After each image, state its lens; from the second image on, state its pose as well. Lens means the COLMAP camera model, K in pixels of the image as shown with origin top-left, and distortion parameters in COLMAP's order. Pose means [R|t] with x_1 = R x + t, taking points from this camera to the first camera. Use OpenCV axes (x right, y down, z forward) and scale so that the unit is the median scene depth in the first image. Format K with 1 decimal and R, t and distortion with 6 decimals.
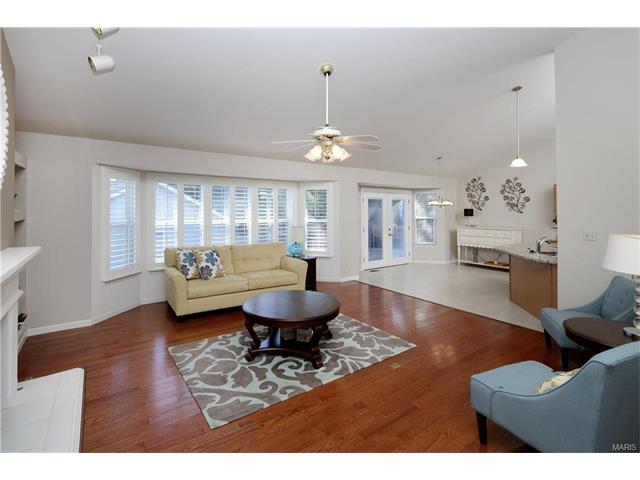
lens RADIAL K [[313.0, 0, 314.9], [0, 313.0, 242.2], [0, 0, 1]] dist [-0.001507, -0.002810]
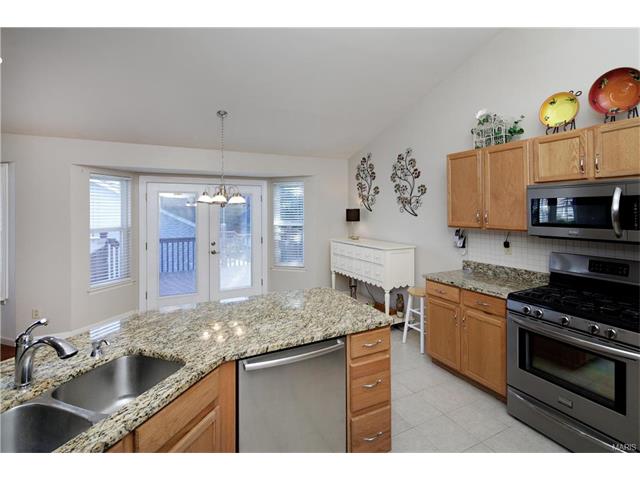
lens RADIAL K [[313.0, 0, 322.7], [0, 313.0, 238.6], [0, 0, 1]] dist [-0.001507, -0.002810]
pose [[0.986876, 0.005374, -0.161391, 0.557563], [-0.007313, 0.999908, -0.011424, -0.045606], [0.161315, 0.012455, 0.986824, 0.430149]]
